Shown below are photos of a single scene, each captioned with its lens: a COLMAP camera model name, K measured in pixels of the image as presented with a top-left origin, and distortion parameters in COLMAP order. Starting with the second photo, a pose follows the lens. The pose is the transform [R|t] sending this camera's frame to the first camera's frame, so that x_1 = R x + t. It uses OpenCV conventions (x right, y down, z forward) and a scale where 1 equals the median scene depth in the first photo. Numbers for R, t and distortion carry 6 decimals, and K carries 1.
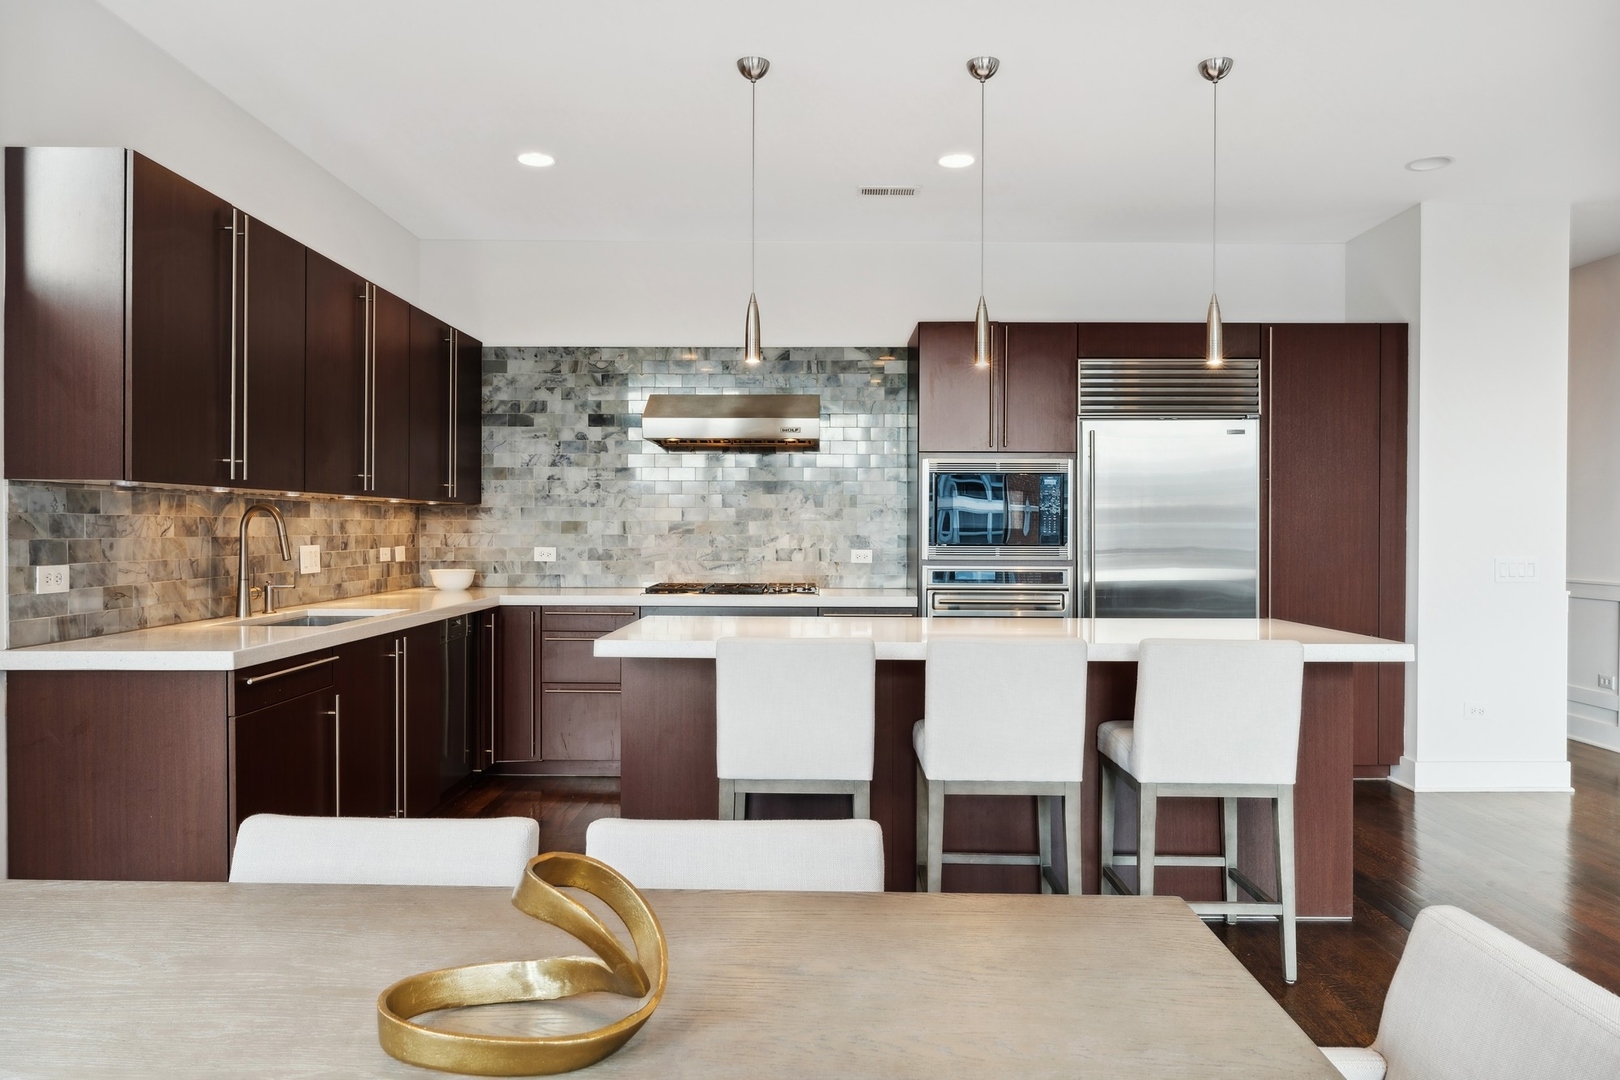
lens RADIAL K [[1045.2, 0, 785.4], [0, 1045.2, 535.5], [0, 0, 1]] dist [0.000661, 0.000365]
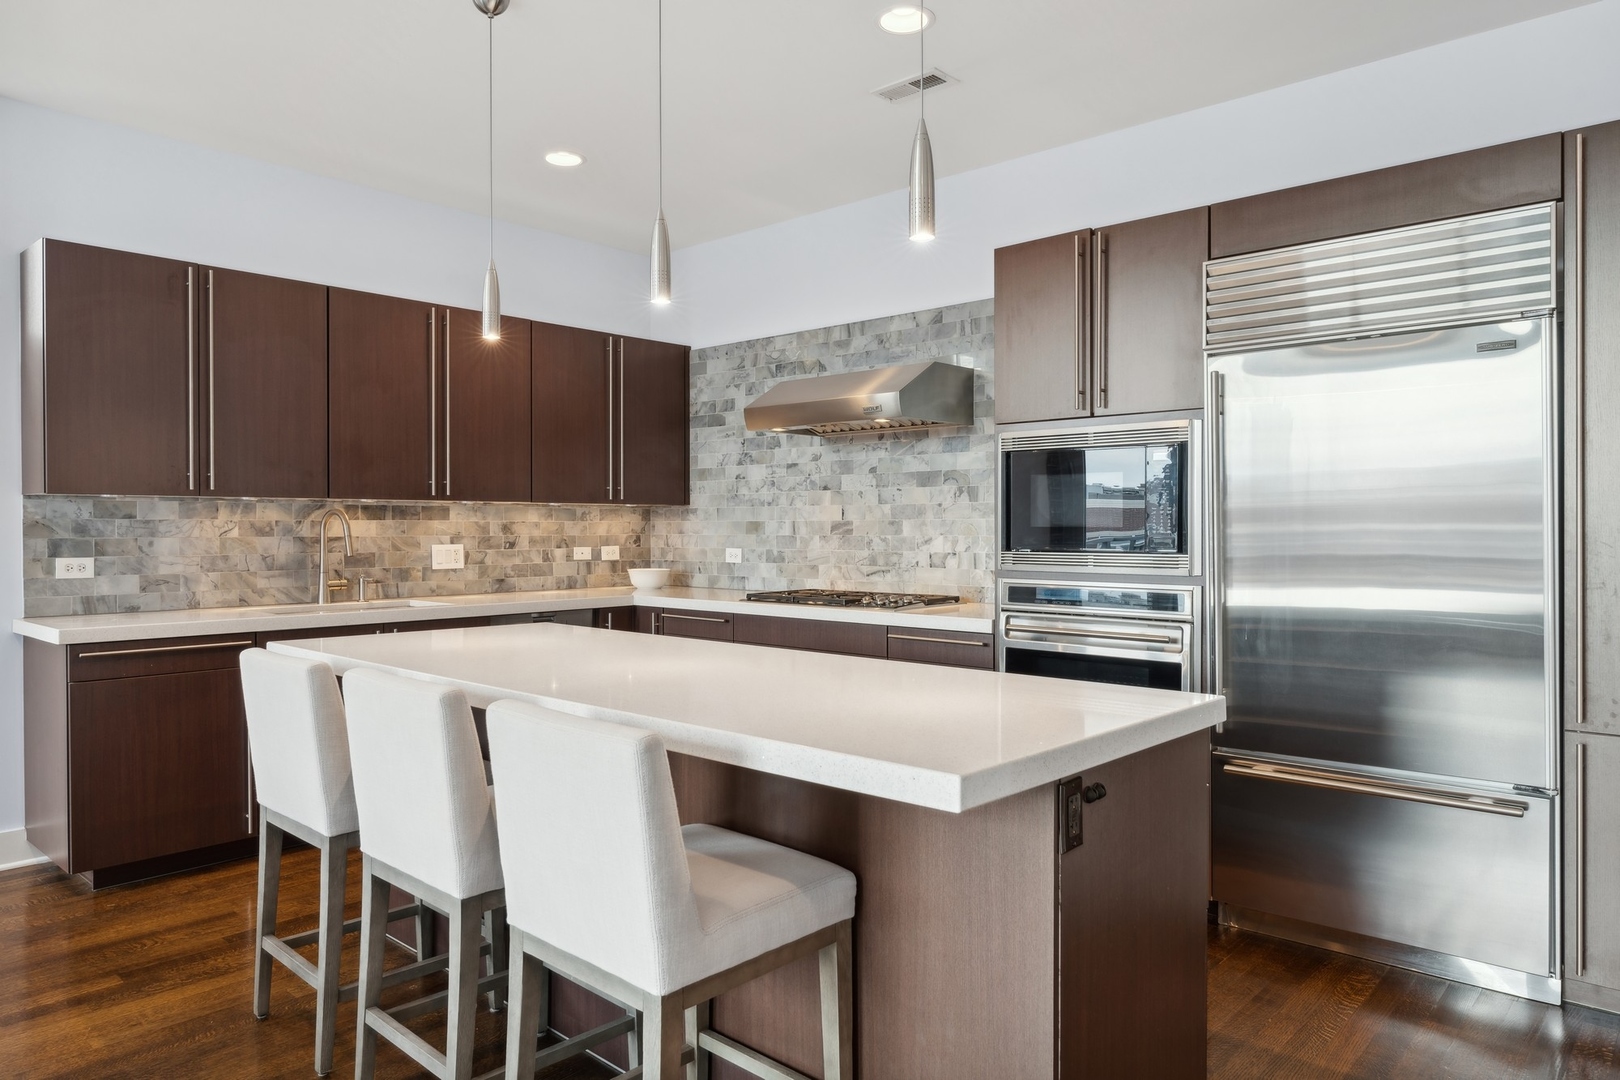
lens RADIAL K [[1017.8, 0, 797.8], [0, 1017.8, 534.9], [0, 0, 1]] dist [-0.004160, -0.001609]
pose [[0.756413, 0.000977, -0.654094, 0.494511], [-0.001928, 0.999998, -0.000737, -0.000836], [0.654092, 0.001819, 0.756413, 0.362680]]
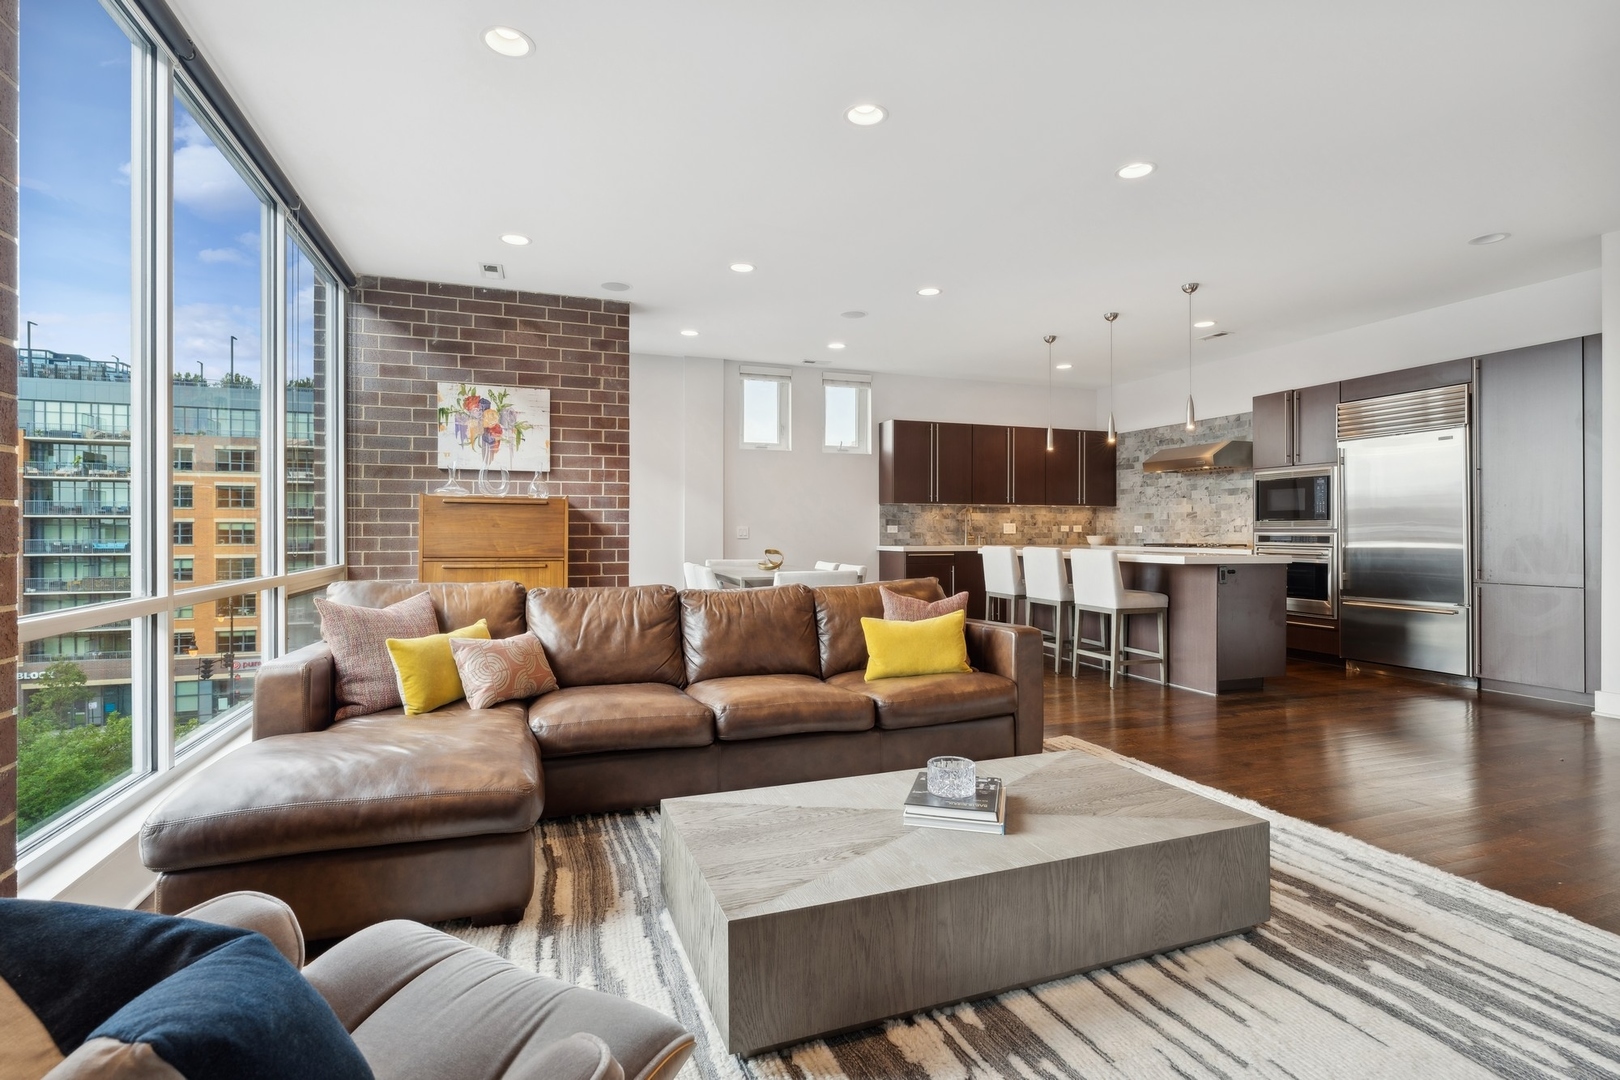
lens RADIAL K [[759.5, 0, 823.2], [0, 759.5, 531.5], [0, 0, 1]] dist [-0.001894, 0.000291]
pose [[0.384074, -0.002690, -0.923298, 1.054525], [-0.006515, 0.999963, -0.005624, 0.039845], [0.923279, 0.008175, 0.384043, -0.189015]]
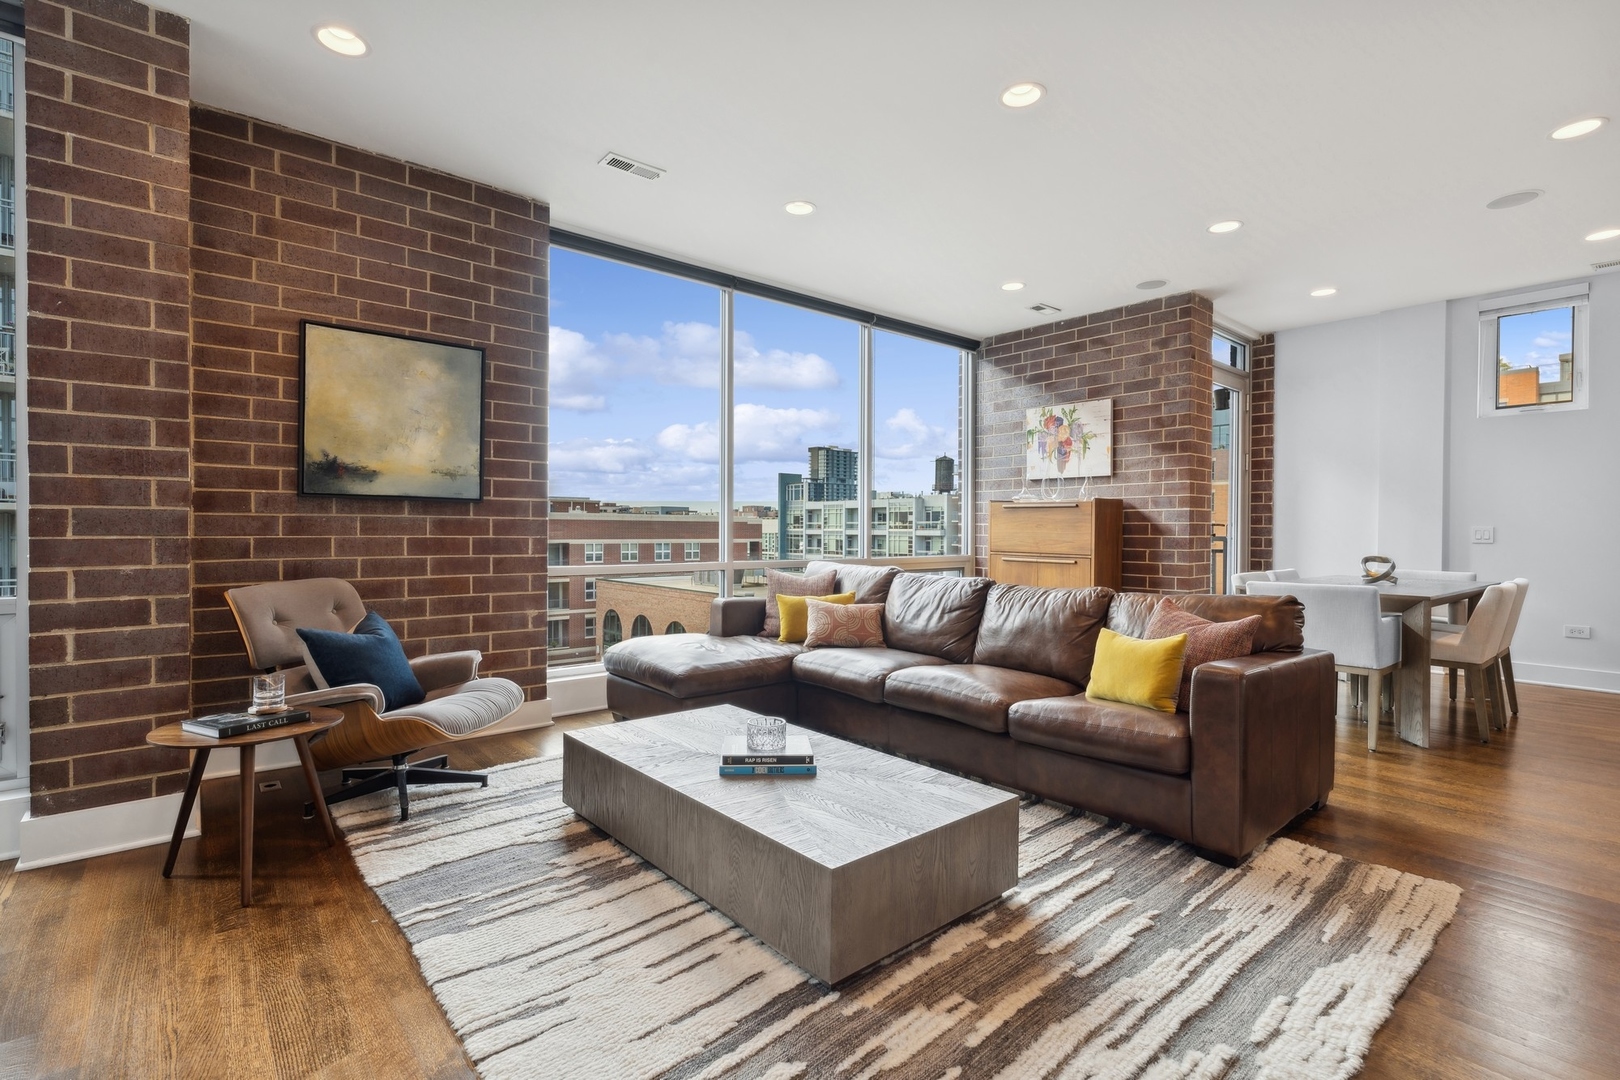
lens RADIAL K [[752.8, 0, 806.8], [0, 752.8, 534.2], [0, 0, 1]] dist [-0.000943, 0.000847]
pose [[-0.733689, -0.003330, -0.679477, 1.021805], [-0.013137, 0.999871, 0.009285, 0.035631], [0.679358, 0.015738, -0.733638, 0.391181]]
